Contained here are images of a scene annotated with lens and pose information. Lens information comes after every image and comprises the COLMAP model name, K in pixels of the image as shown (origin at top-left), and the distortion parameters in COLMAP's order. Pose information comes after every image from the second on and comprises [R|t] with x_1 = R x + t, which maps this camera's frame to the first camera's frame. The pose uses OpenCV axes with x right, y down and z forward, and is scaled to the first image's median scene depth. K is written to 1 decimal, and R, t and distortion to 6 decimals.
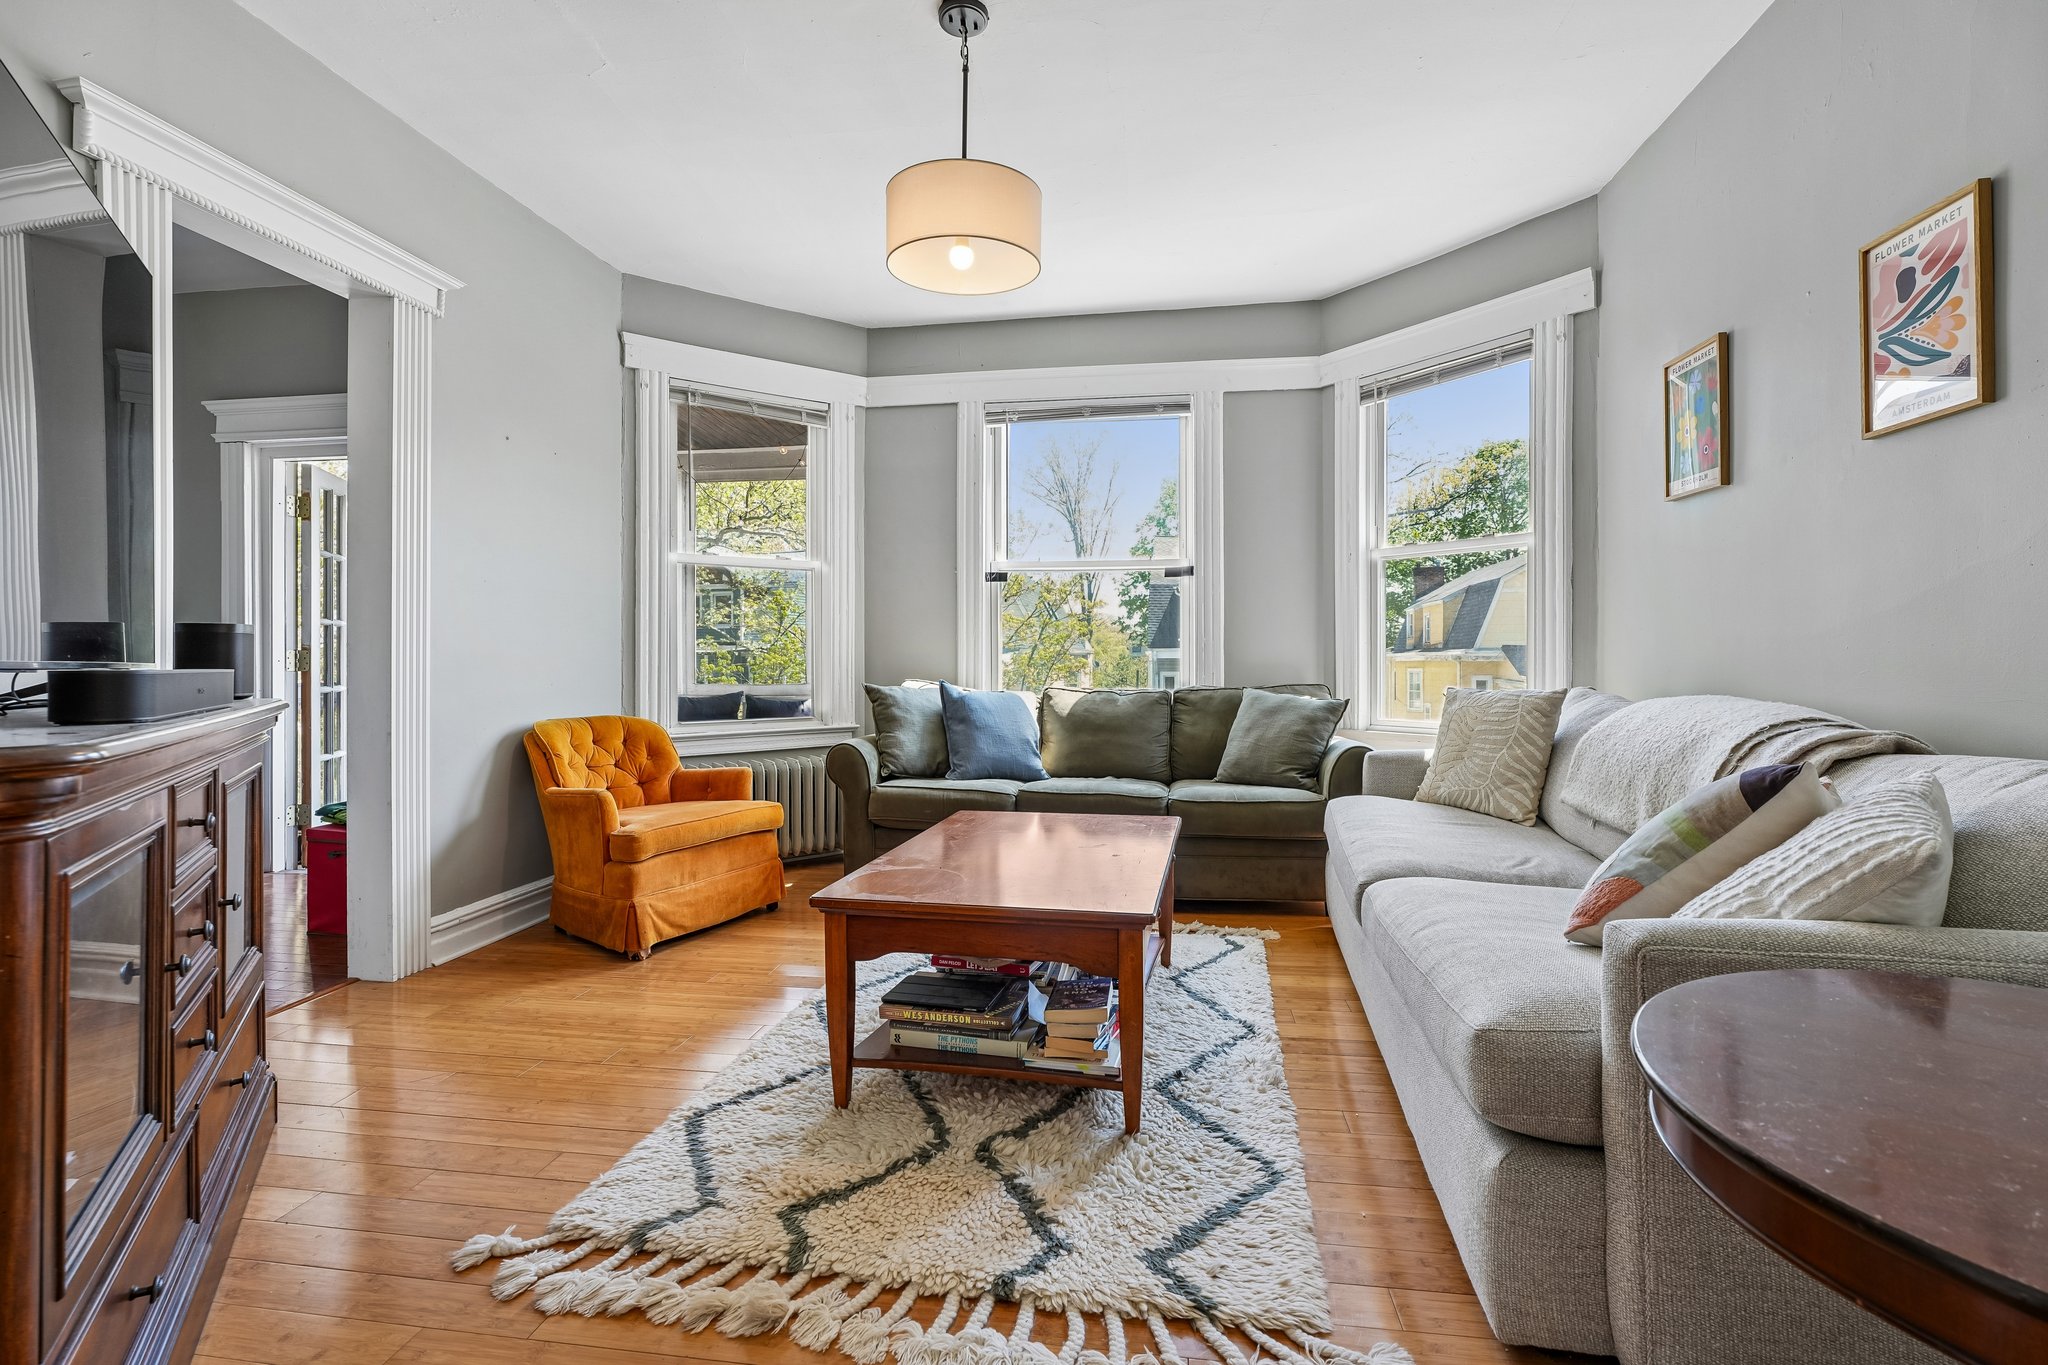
lens RADIAL K [[920.2, 0, 1027.8], [0, 920.2, 655.2], [0, 0, 1]] dist [-0.003470, -0.000150]
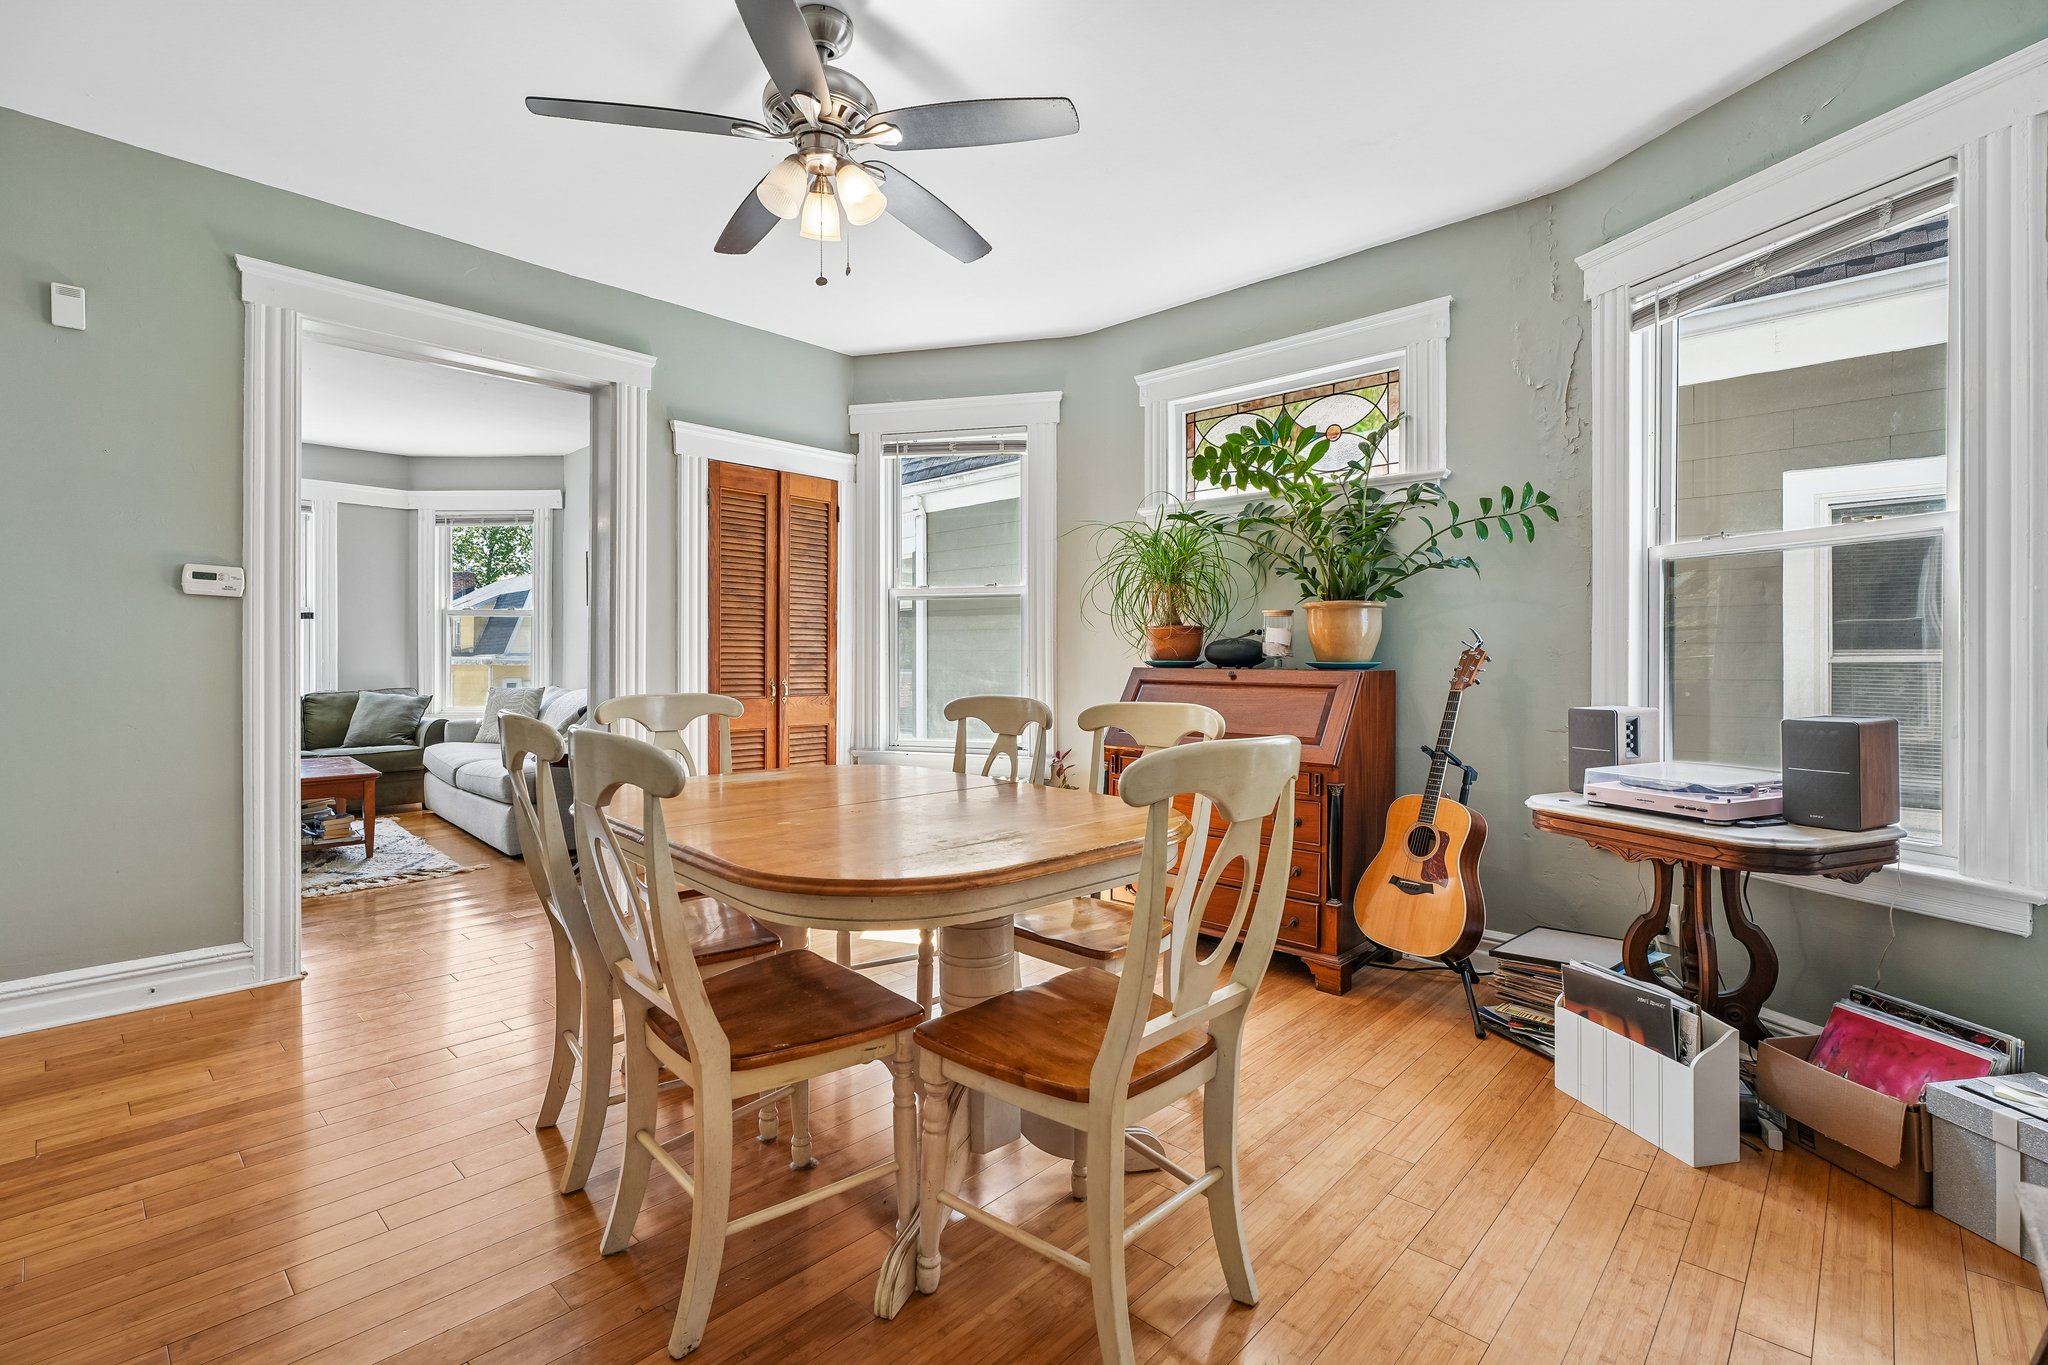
lens RADIAL K [[920.2, 0, 1027.8], [0, 920.2, 655.2], [0, 0, 1]] dist [-0.003470, -0.000150]
pose [[0.566066, 0.001799, 0.824358, -0.527483], [-0.000635, 0.999998, -0.001746, -0.032148], [-0.824360, 0.000465, 0.566066, -1.094289]]
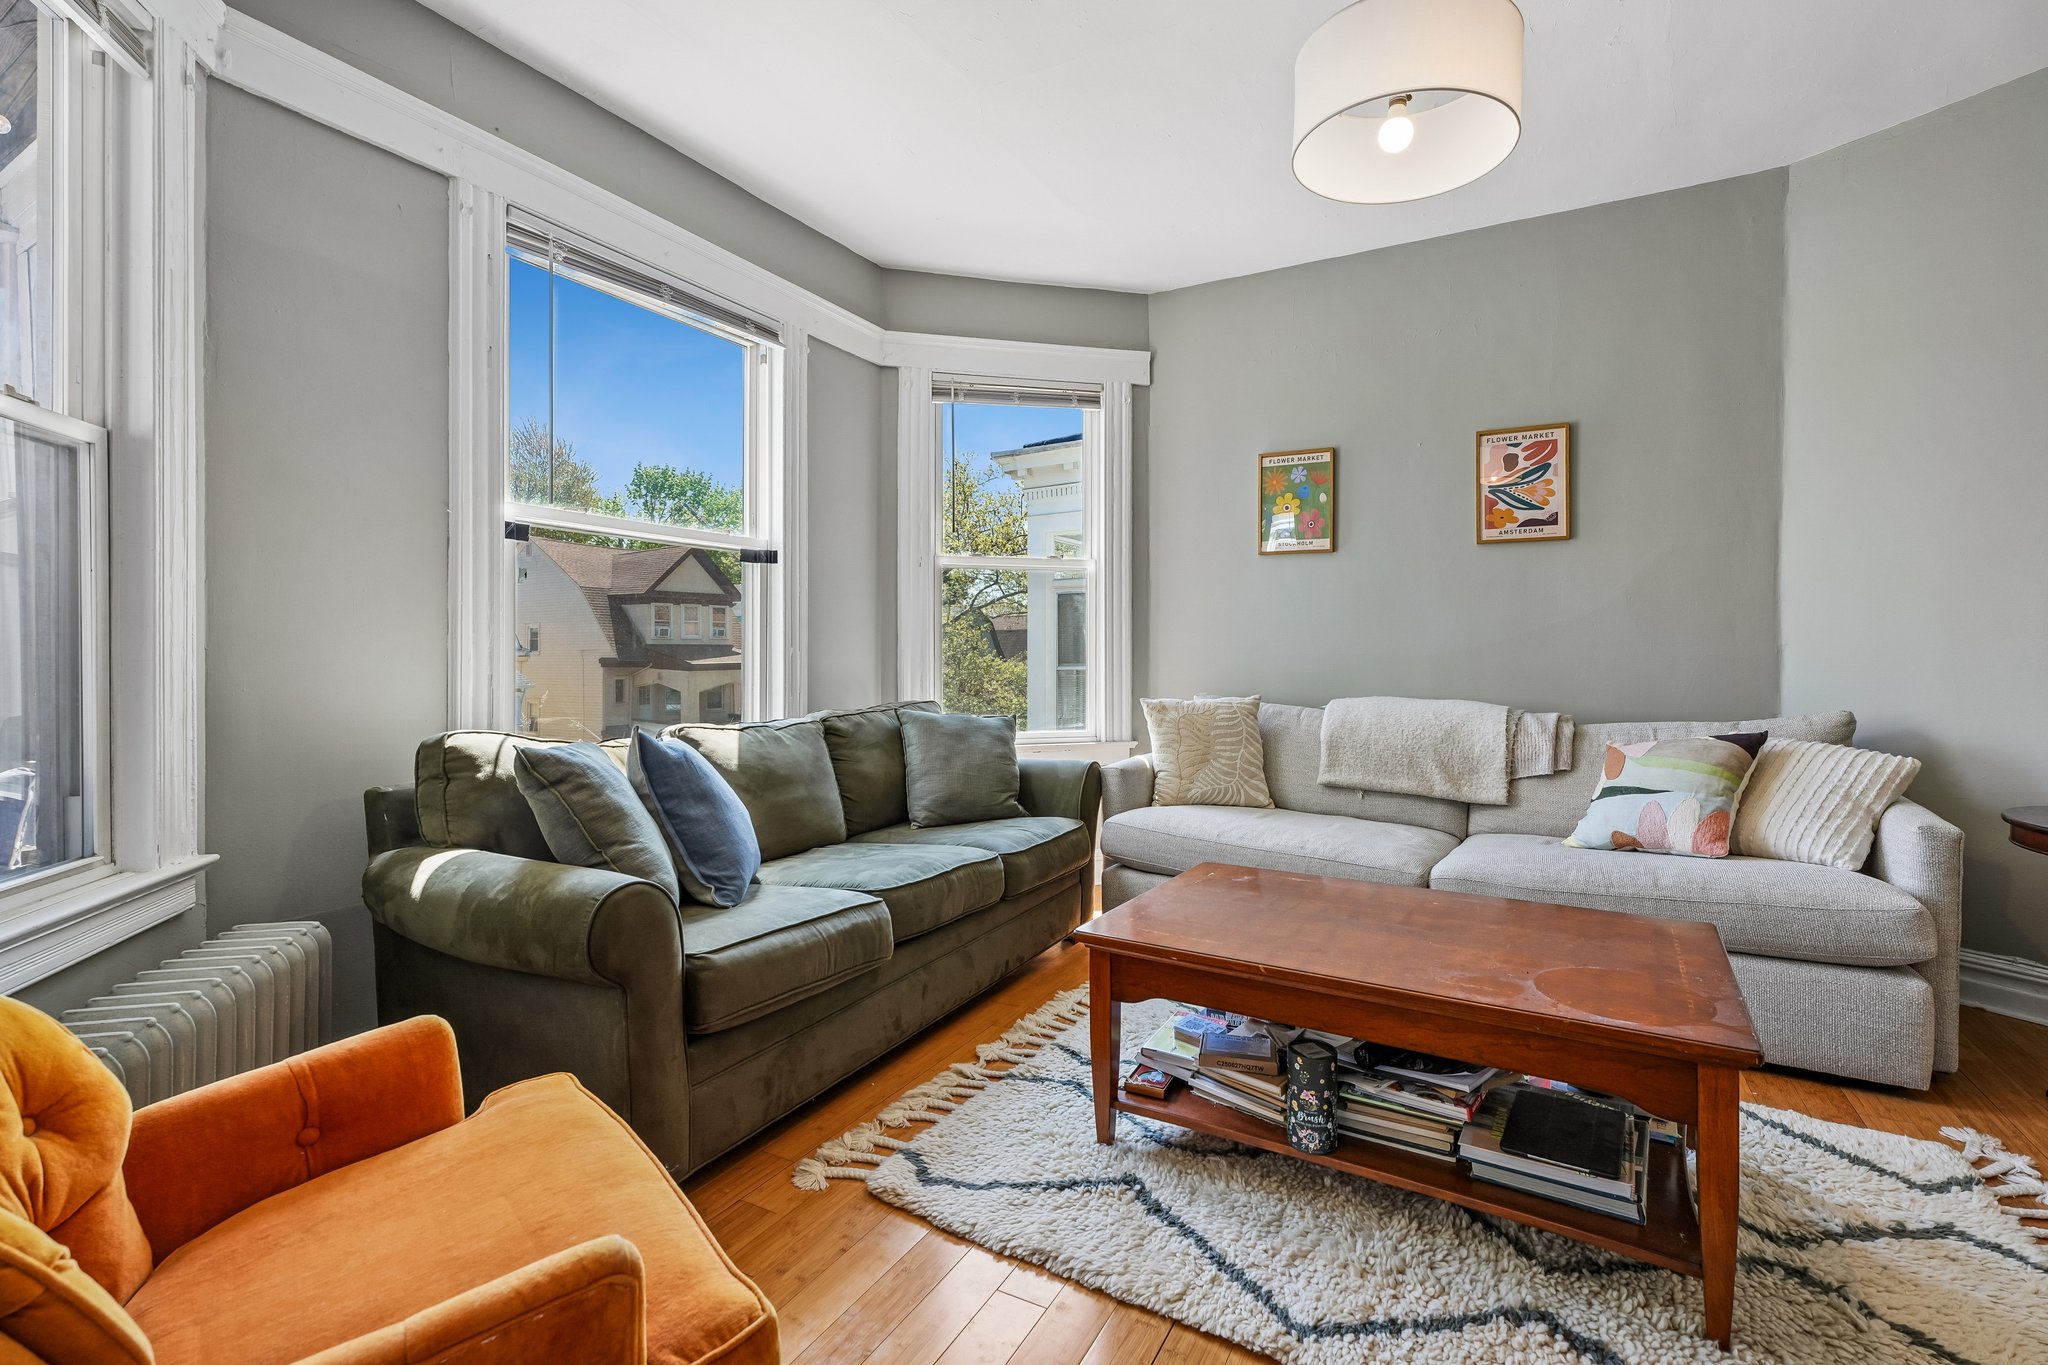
lens RADIAL K [[920.2, 0, 1027.8], [0, 920.2, 655.2], [0, 0, 1]] dist [-0.003470, -0.000150]
pose [[0.349762, -0.003390, 0.936832, -0.587946], [-0.001230, 0.999991, 0.004077, -0.019984], [-0.936838, -0.002578, 0.349755, 0.706226]]
